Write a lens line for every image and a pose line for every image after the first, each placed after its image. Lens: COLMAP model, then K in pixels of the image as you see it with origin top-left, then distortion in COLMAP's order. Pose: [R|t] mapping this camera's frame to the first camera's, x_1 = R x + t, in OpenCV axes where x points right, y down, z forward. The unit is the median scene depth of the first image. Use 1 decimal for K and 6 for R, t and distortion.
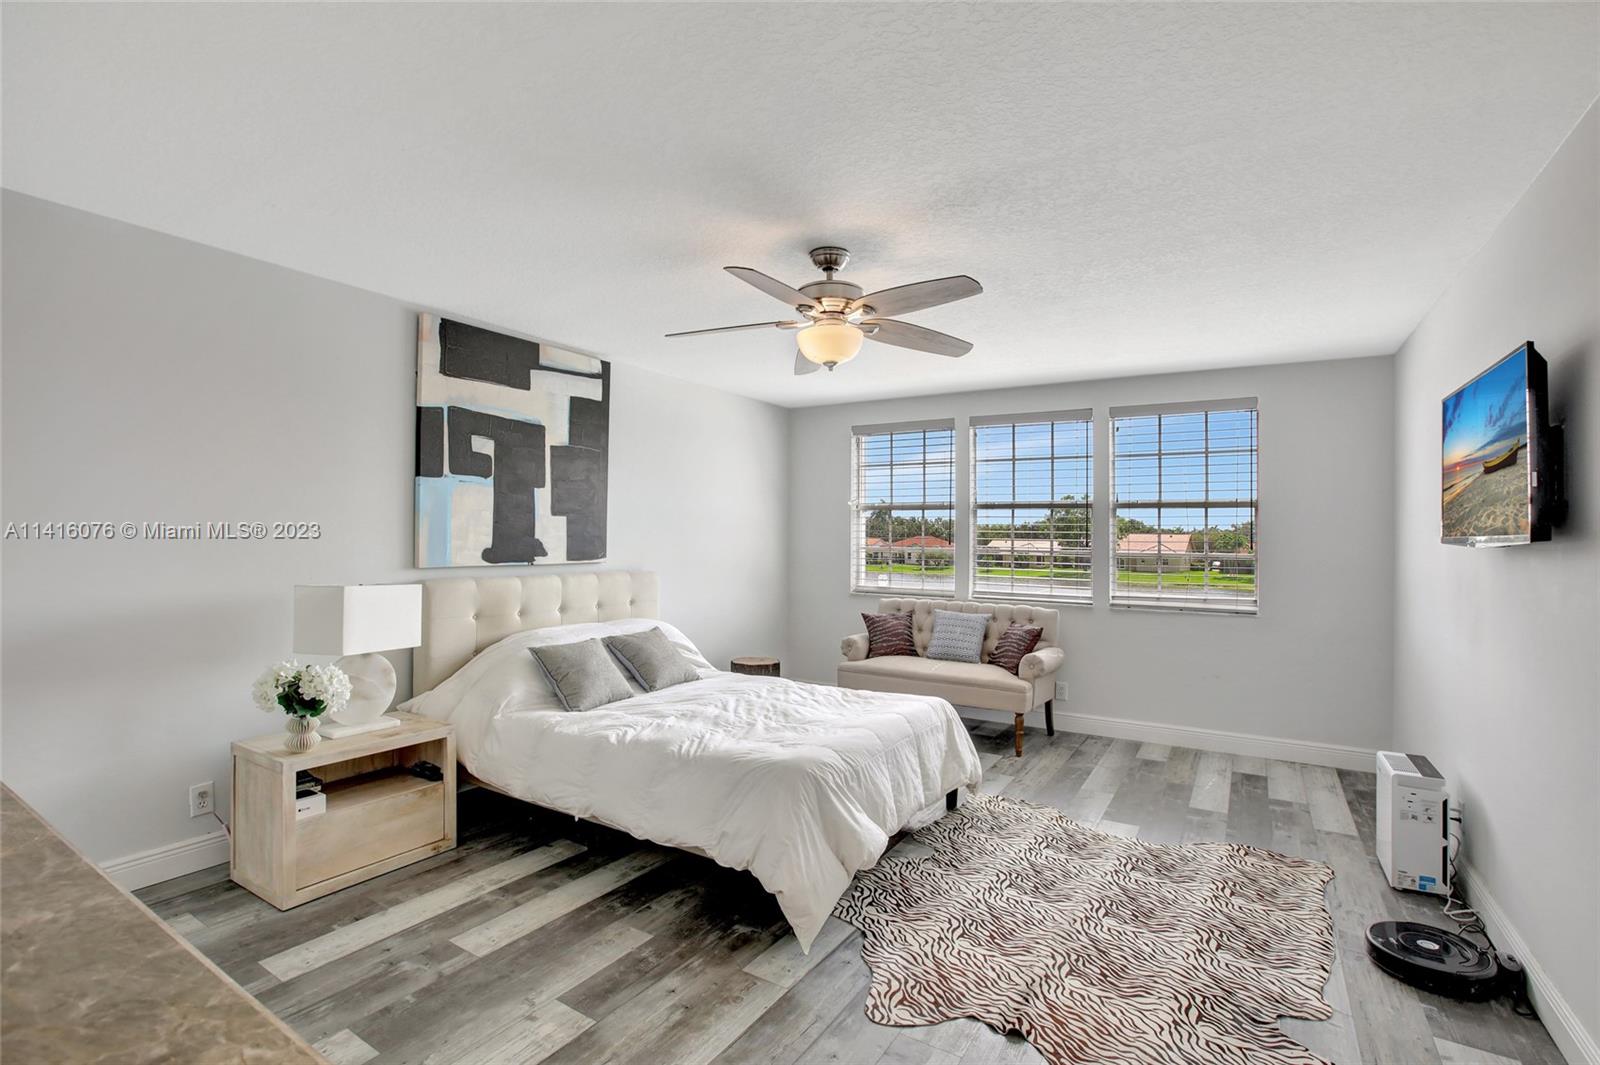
lens RADIAL K [[739.6, 0, 777.0], [0, 739.6, 529.5], [0, 0, 1]] dist [-0.054586, 0.018792]
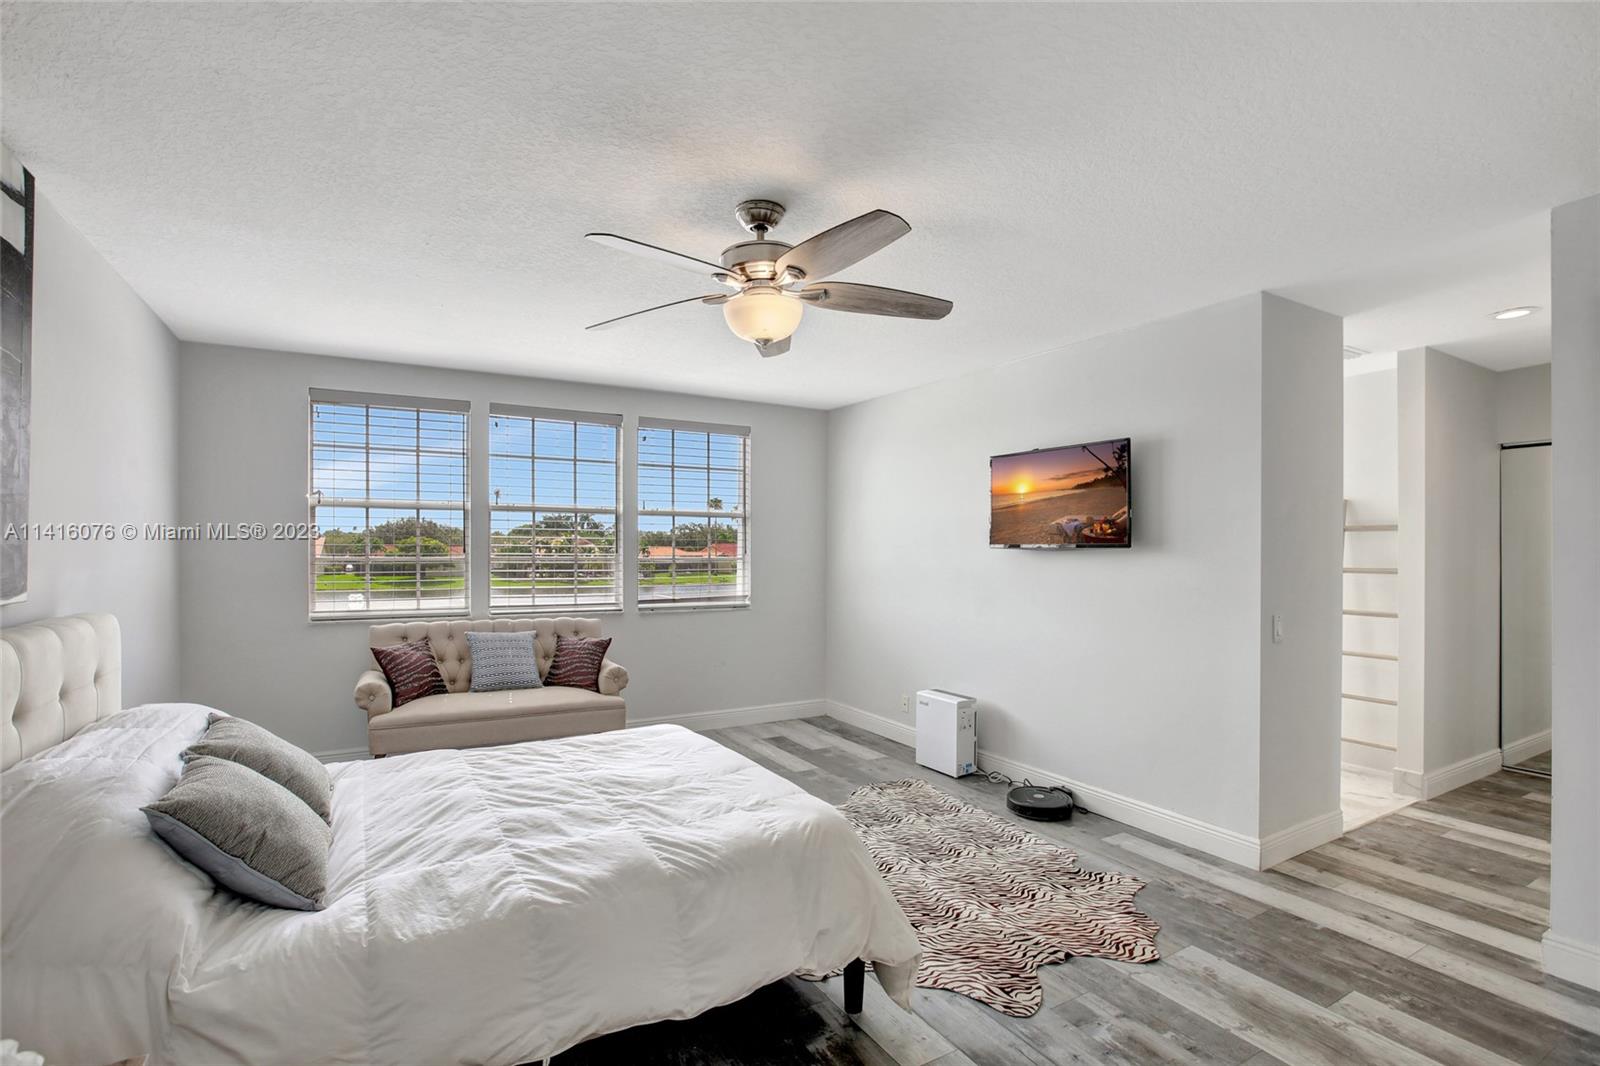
lens RADIAL K [[758.4, 0, 772.9], [0, 758.4, 533.2], [0, 0, 1]] dist [-0.071517, 0.040545]
pose [[0.468199, 0.005995, 0.883603, -0.482646], [-0.007561, 0.999968, -0.002779, -0.002227], [-0.883591, -0.005380, 0.468229, 0.413408]]
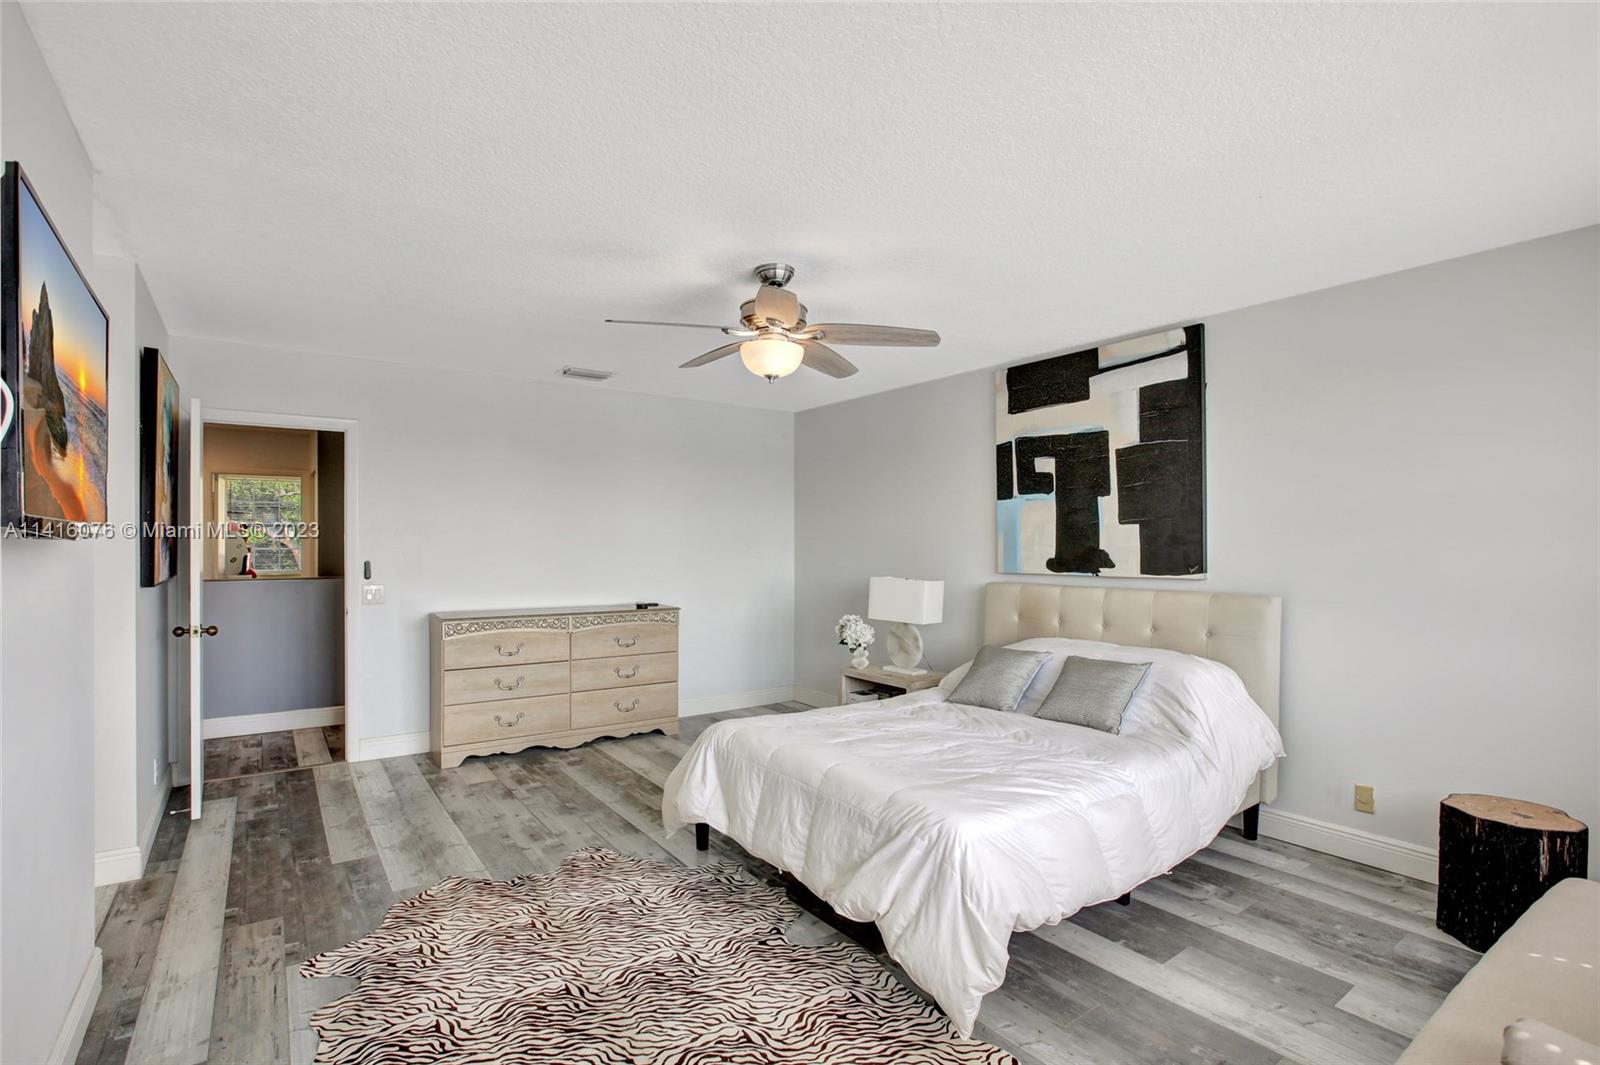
lens RADIAL K [[739.6, 0, 777.0], [0, 739.6, 529.5], [0, 0, 1]] dist [-0.054586, 0.018792]
pose [[-0.370487, -0.035891, -0.928144, 0.738445], [0.001222, 0.999233, -0.039128, 0.024470], [0.928837, -0.015630, -0.370159, 0.984677]]
